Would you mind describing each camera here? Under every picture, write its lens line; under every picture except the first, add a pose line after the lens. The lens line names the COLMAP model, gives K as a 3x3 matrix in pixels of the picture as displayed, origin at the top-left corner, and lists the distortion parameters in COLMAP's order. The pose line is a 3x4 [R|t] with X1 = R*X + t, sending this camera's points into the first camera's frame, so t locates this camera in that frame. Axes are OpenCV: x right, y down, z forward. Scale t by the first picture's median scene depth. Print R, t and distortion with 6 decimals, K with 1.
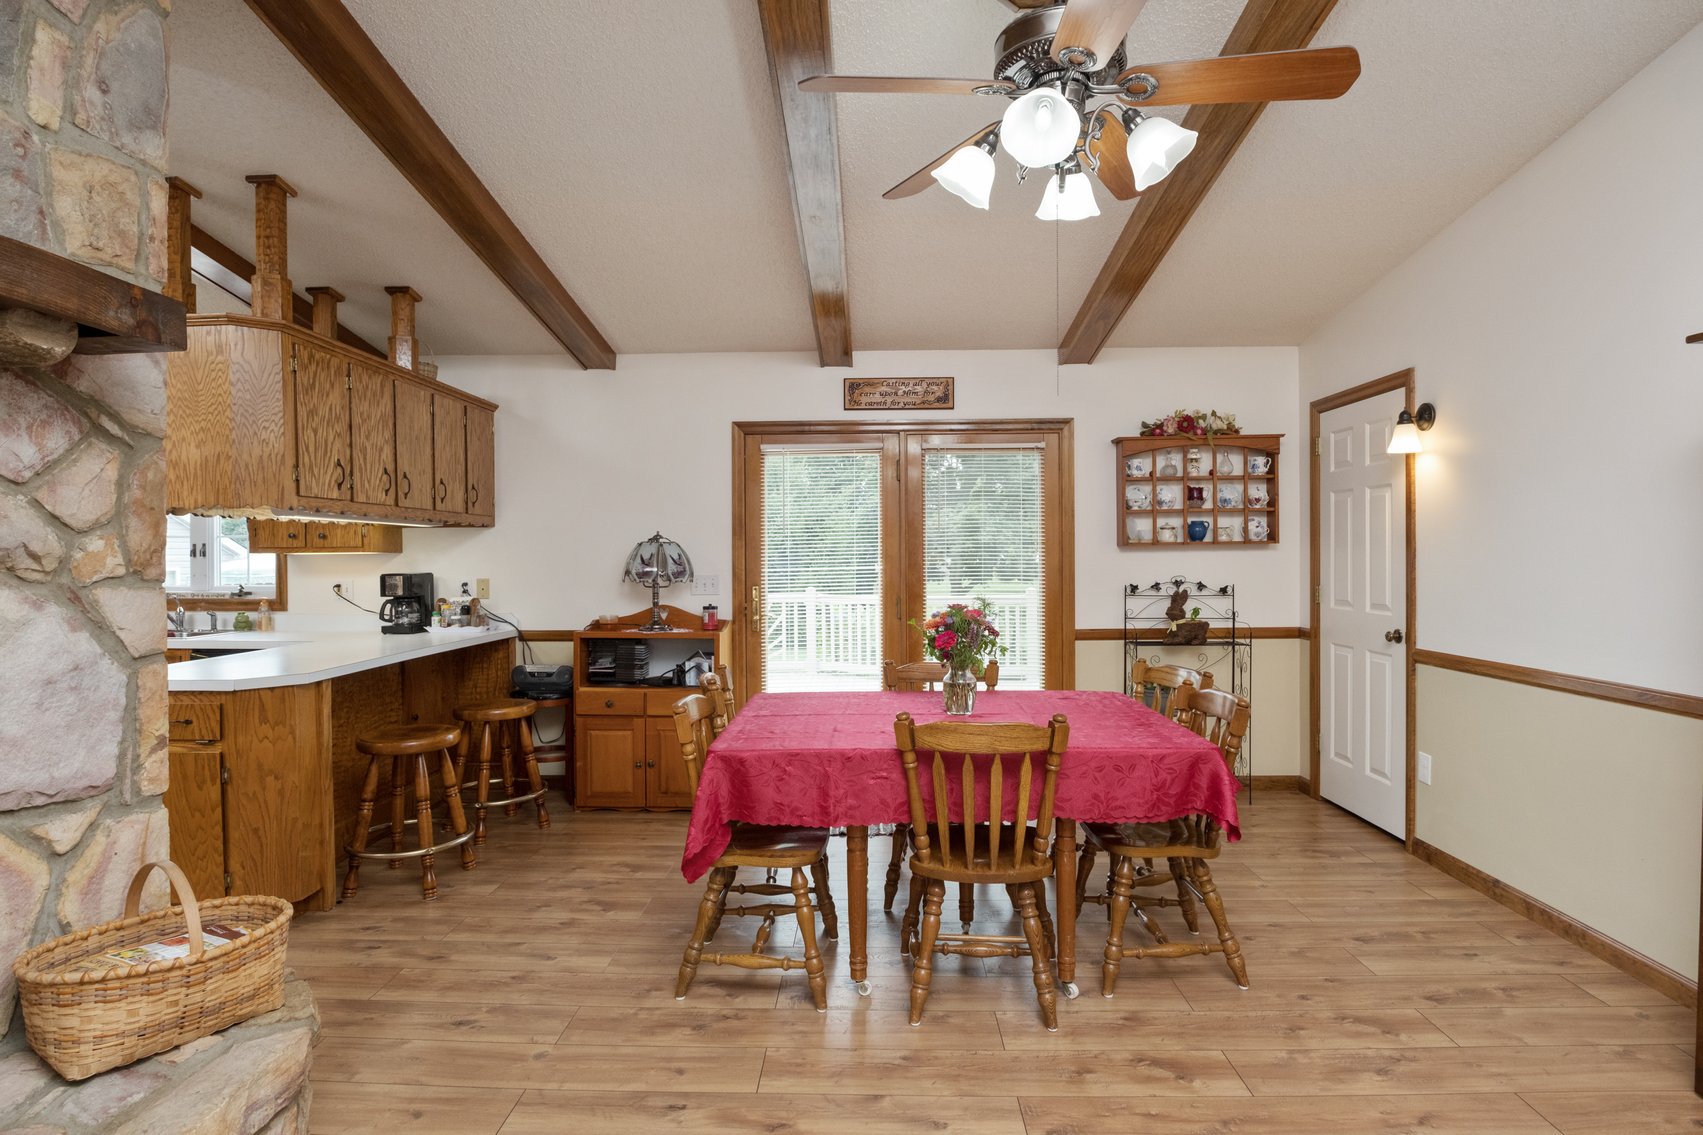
lens RADIAL K [[901.6, 0, 856.5], [0, 901.6, 569.8], [0, 0, 1]] dist [-0.023559, -0.000947]
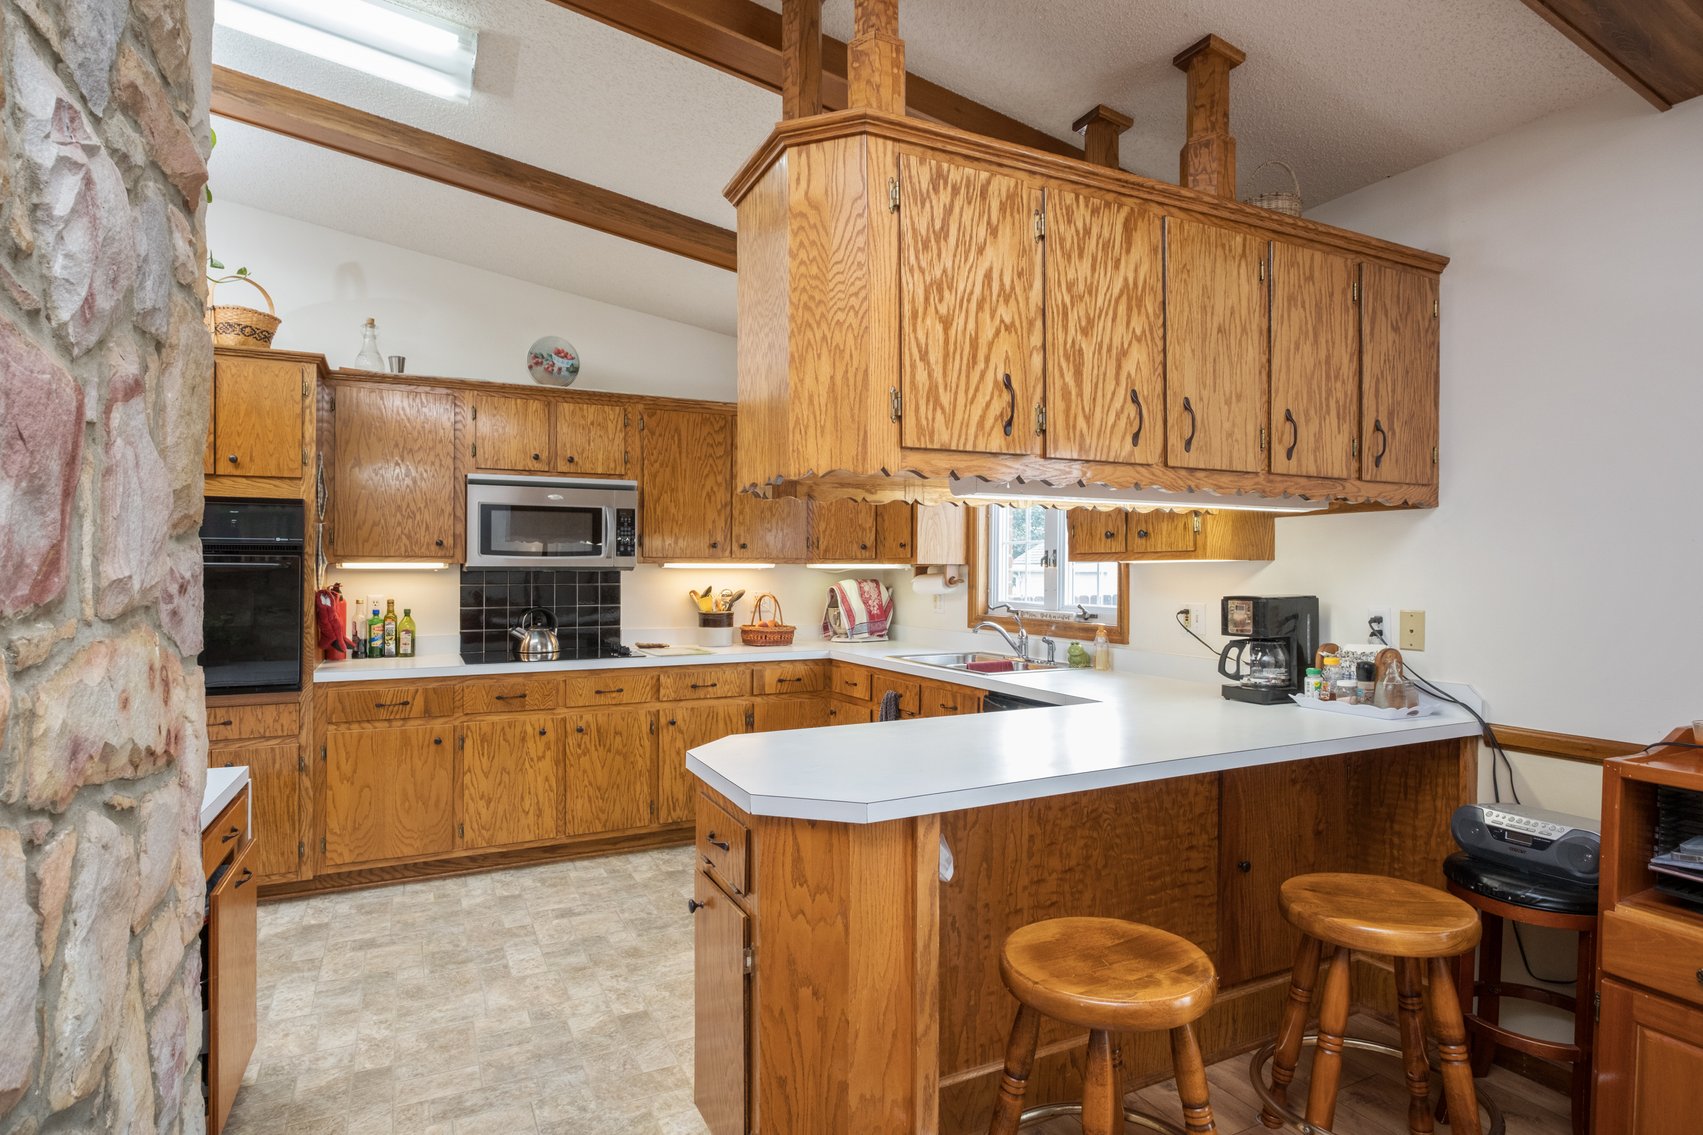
lens RADIAL K [[901.6, 0, 863.3], [0, 901.6, 583.9], [0, 0, 1]] dist [-0.023559, -0.000947]
pose [[0.465859, 0.018925, -0.884656, -0.123116], [-0.015098, 0.999796, 0.013438, -0.007804], [0.884730, 0.007096, 0.466050, 0.525517]]
